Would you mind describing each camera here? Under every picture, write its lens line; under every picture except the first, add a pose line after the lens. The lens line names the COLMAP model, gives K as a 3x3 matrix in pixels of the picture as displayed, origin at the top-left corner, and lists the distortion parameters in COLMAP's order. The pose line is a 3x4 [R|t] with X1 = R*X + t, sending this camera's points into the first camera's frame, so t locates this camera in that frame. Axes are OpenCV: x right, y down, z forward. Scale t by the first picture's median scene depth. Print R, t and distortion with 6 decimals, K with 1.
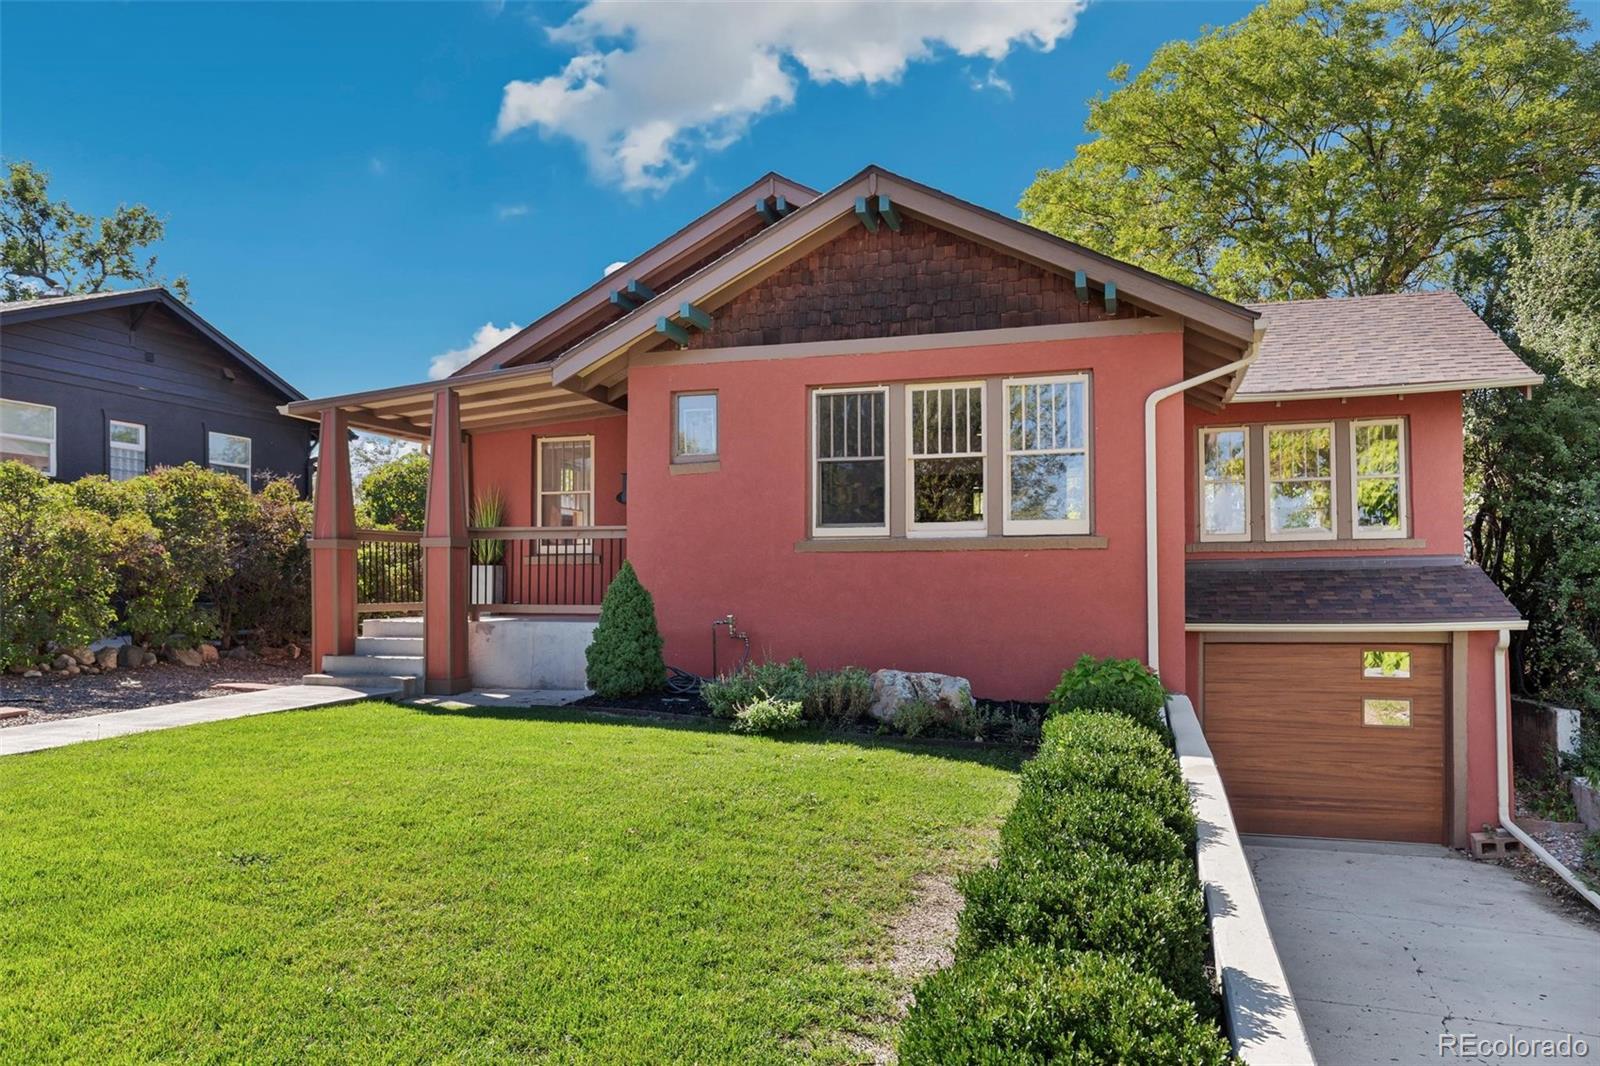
lens RADIAL K [[1145.6, 0, 797.3], [0, 1145.6, 566.6], [0, 0, 1]] dist [-0.002873, -0.001259]
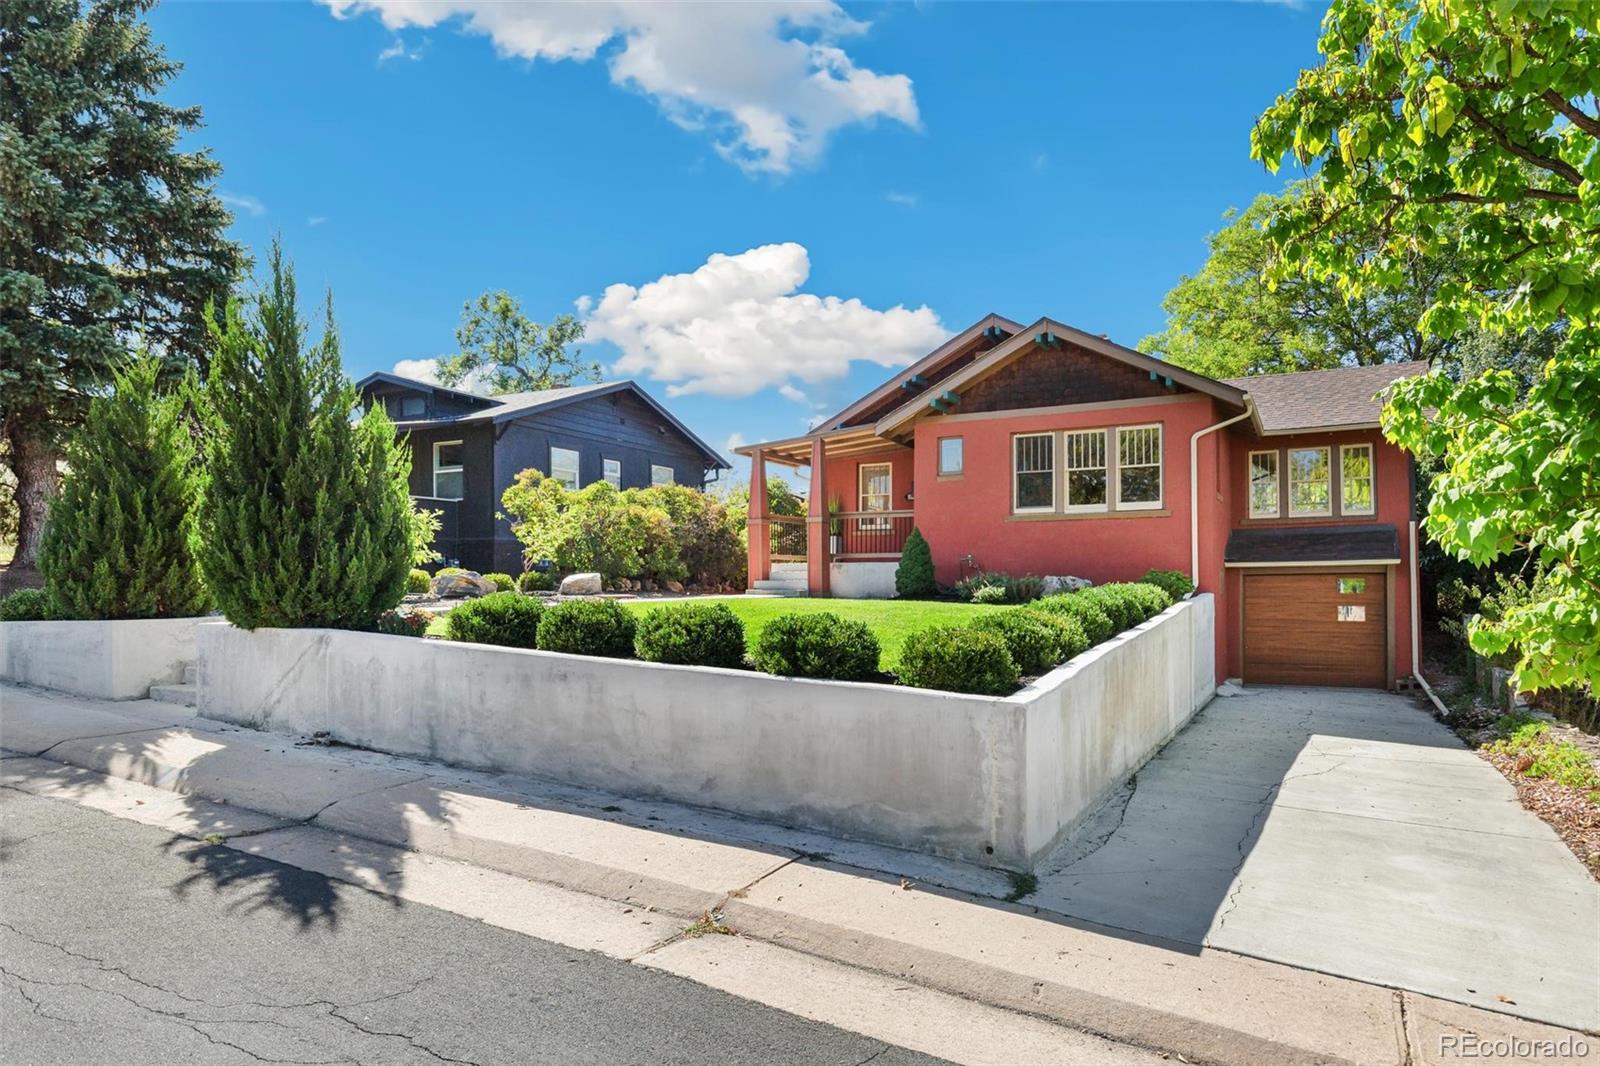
lens RADIAL K [[952.1, 0, 877.7], [0, 952.1, 572.6], [0, 0, 1]] dist [0.006272, 0.000301]
pose [[0.988639, -0.000829, -0.150310, 0.026553], [0.000696, 0.999999, -0.000937, 0.069880], [0.150311, 0.000822, 0.988638, -0.557164]]
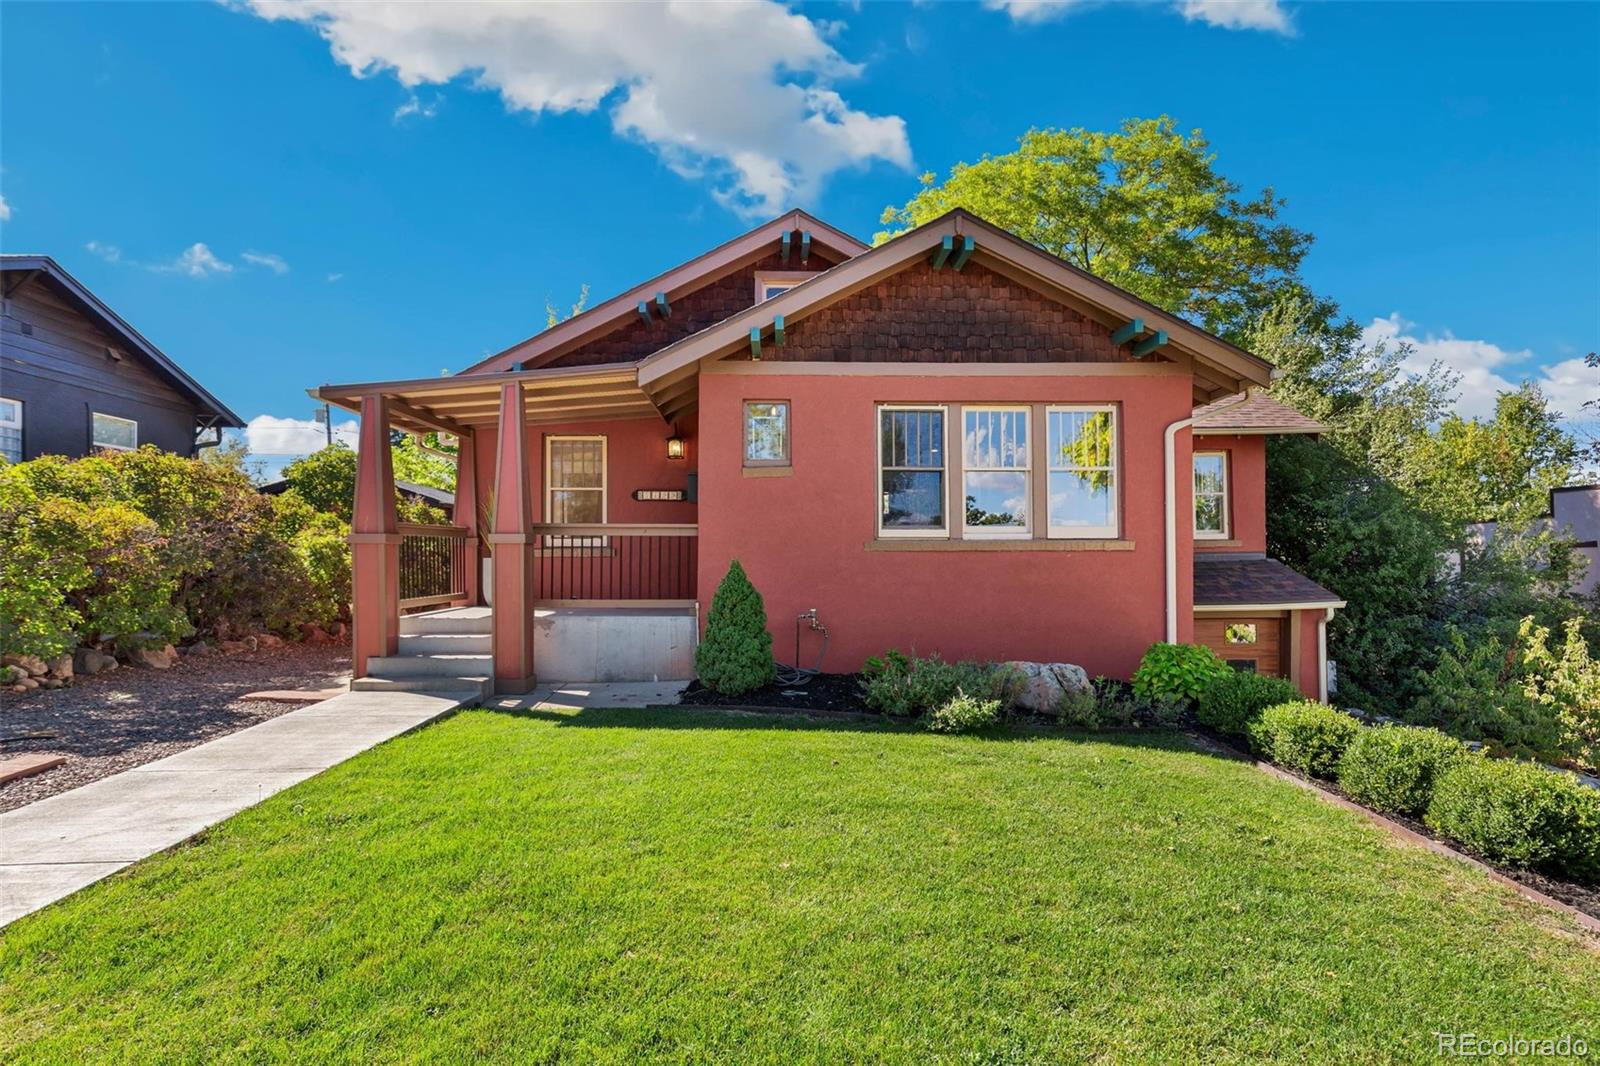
lens RADIAL K [[836.1, 0, 799.1], [0, 836.1, 549.6], [0, 0, 1]] dist [-0.005308, 0.000093]
pose [[0.945891, 0.003679, 0.324464, -0.317490], [-0.006244, 0.999957, 0.006866, -0.018554], [-0.324425, -0.008520, 0.945873, 0.250118]]
